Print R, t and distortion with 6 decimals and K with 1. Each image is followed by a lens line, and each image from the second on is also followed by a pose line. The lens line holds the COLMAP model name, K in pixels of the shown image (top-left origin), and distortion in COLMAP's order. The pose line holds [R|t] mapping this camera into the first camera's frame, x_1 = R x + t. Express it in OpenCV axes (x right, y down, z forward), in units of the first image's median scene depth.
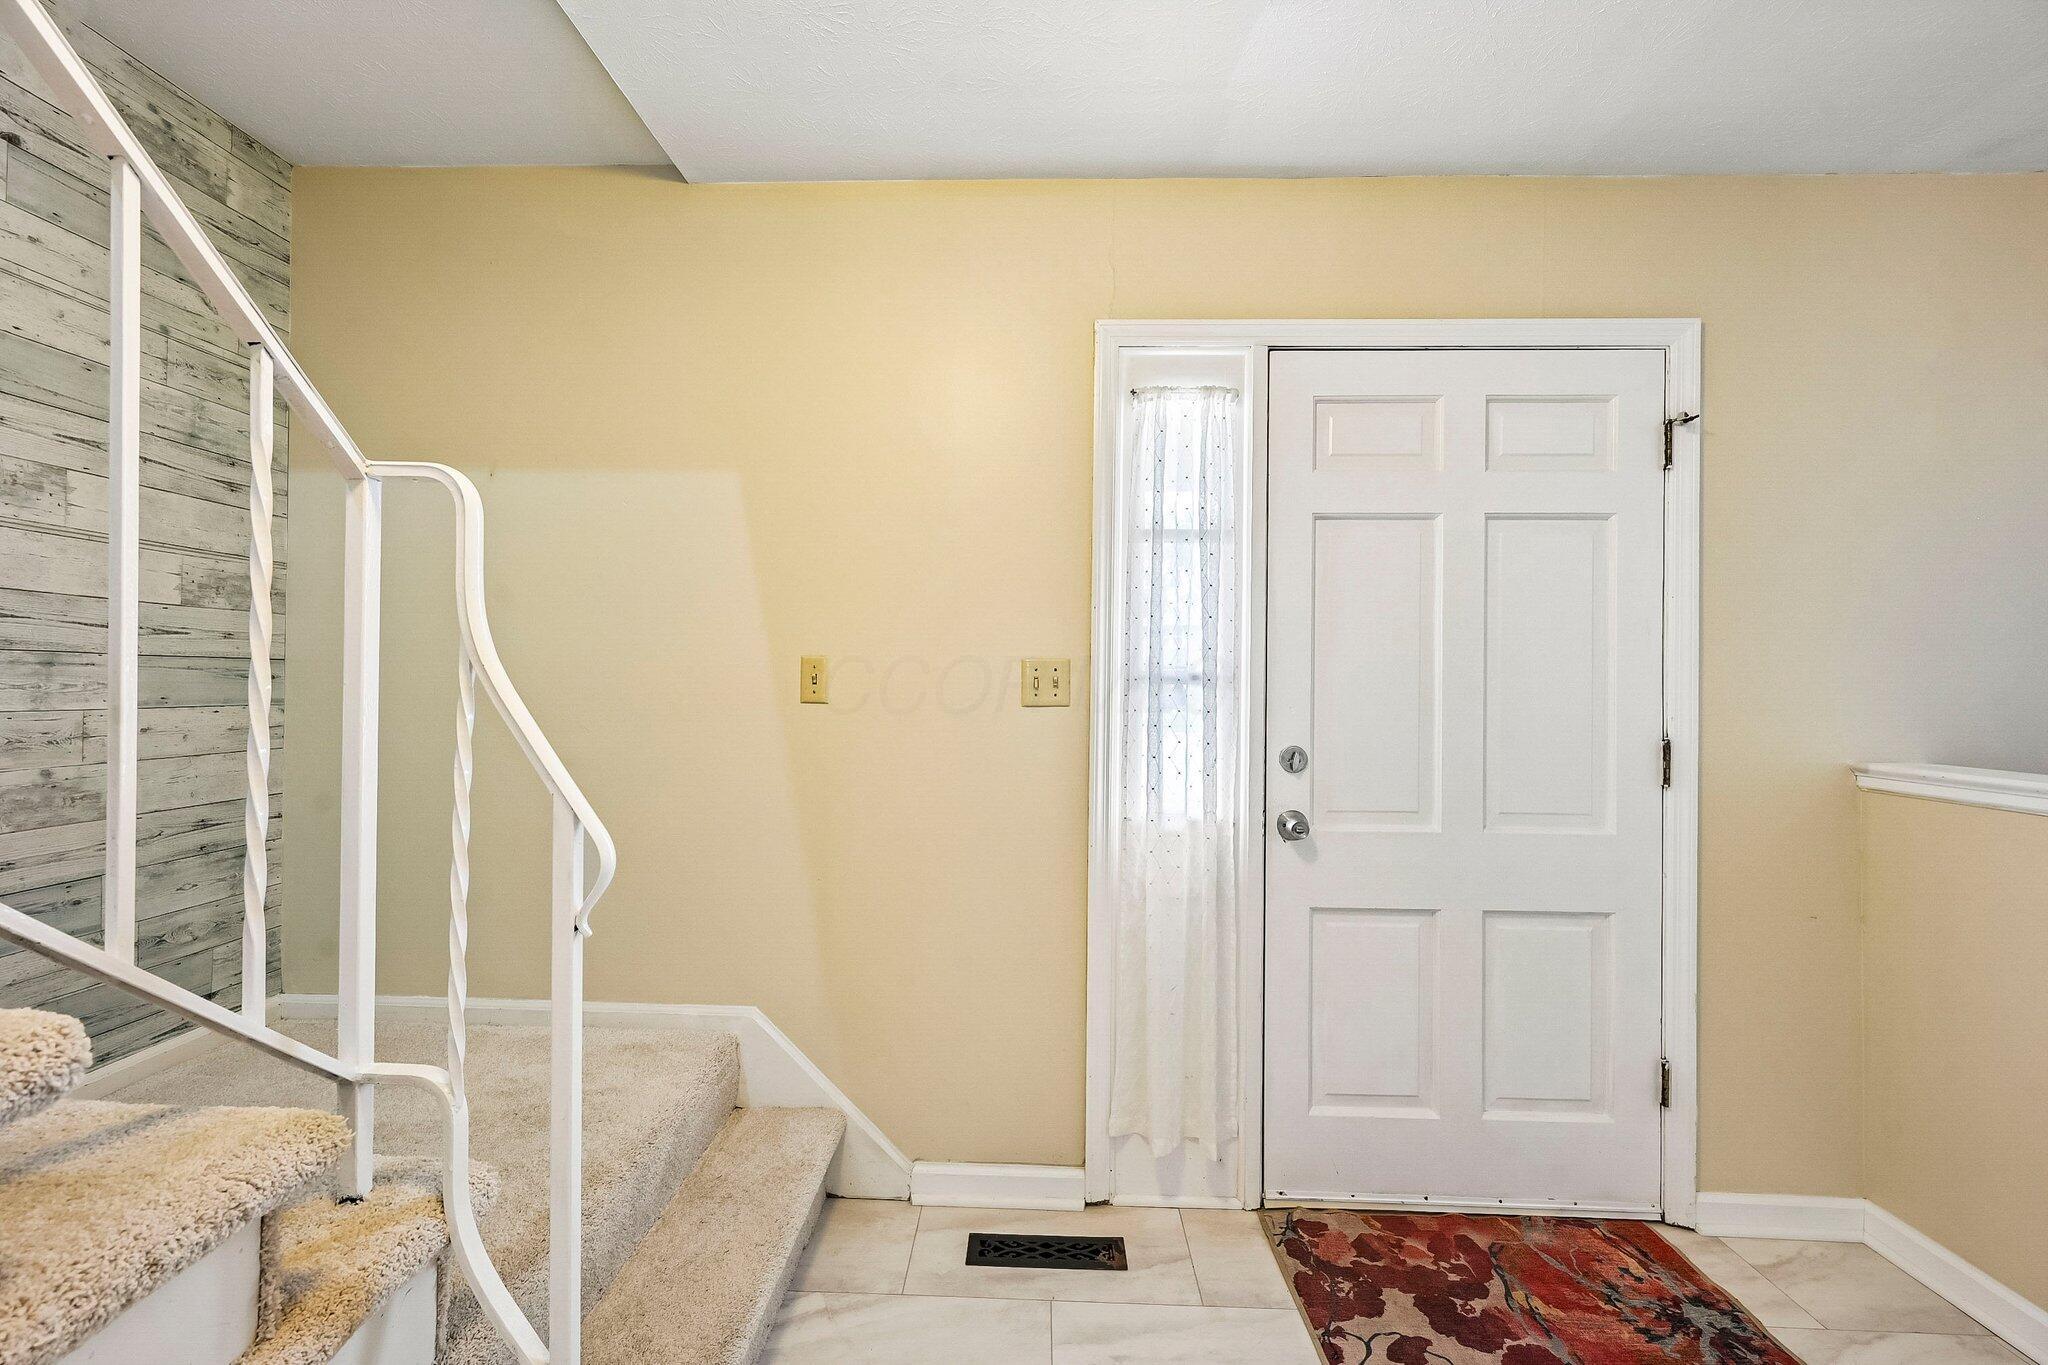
lens RADIAL K [[818.0, 0, 1013.7], [0, 818.0, 682.2], [0, 0, 1]] dist [0.004032, -0.002253]
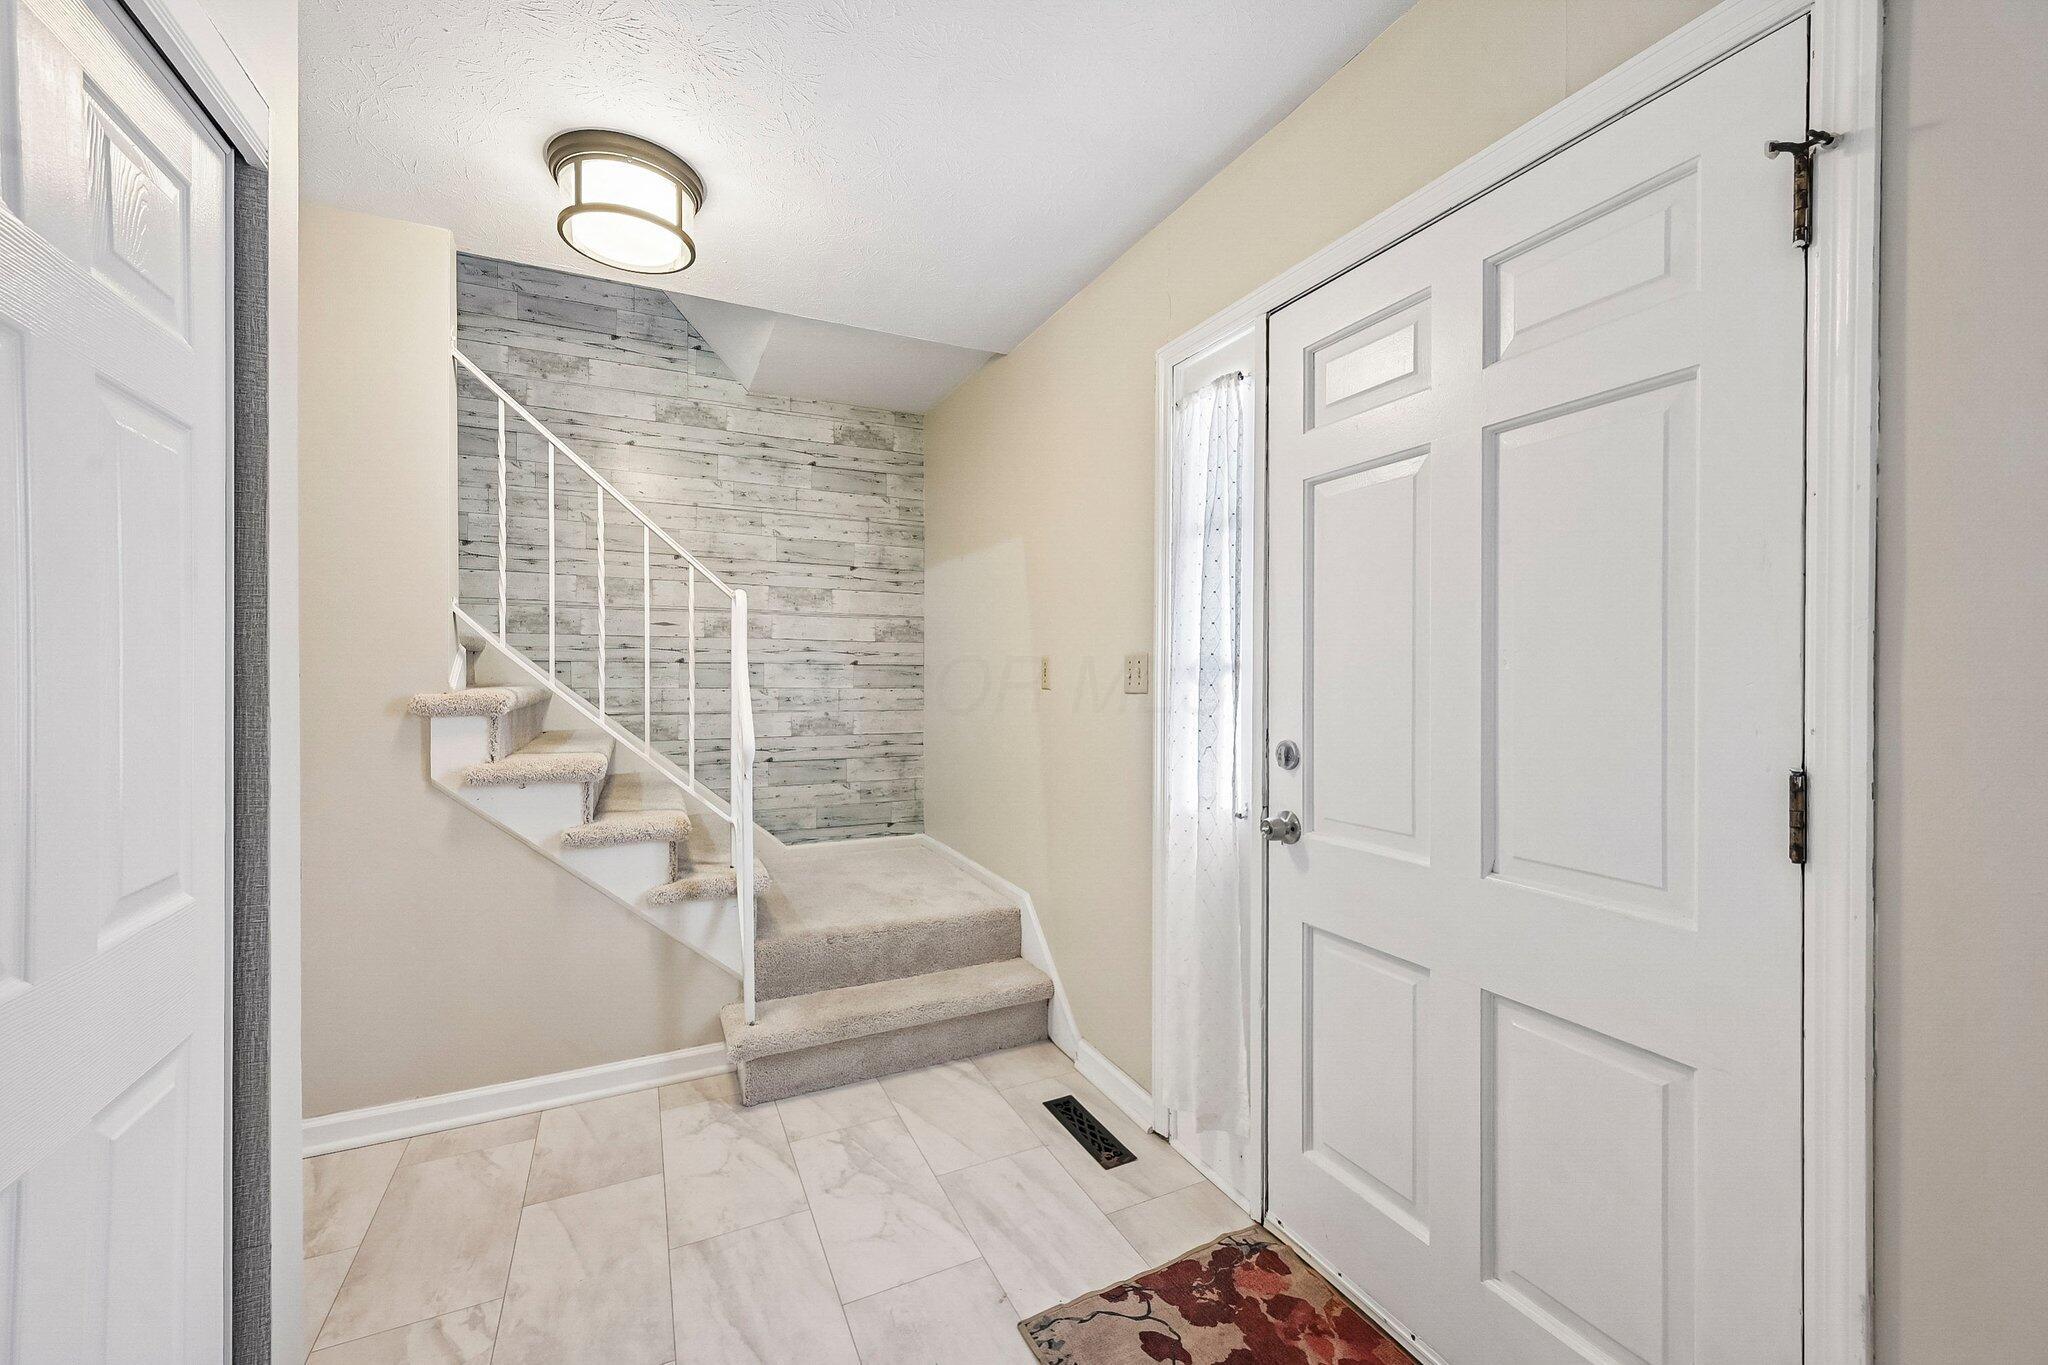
lens RADIAL K [[818.0, 0, 1007.0], [0, 818.0, 680.2], [0, 0, 1]] dist [0.004032, -0.002253]
pose [[0.442918, -0.002163, -0.896559, 1.036925], [0.003768, 0.999993, -0.000551, 0.010692], [0.896554, -0.003134, 0.442923, 0.320815]]
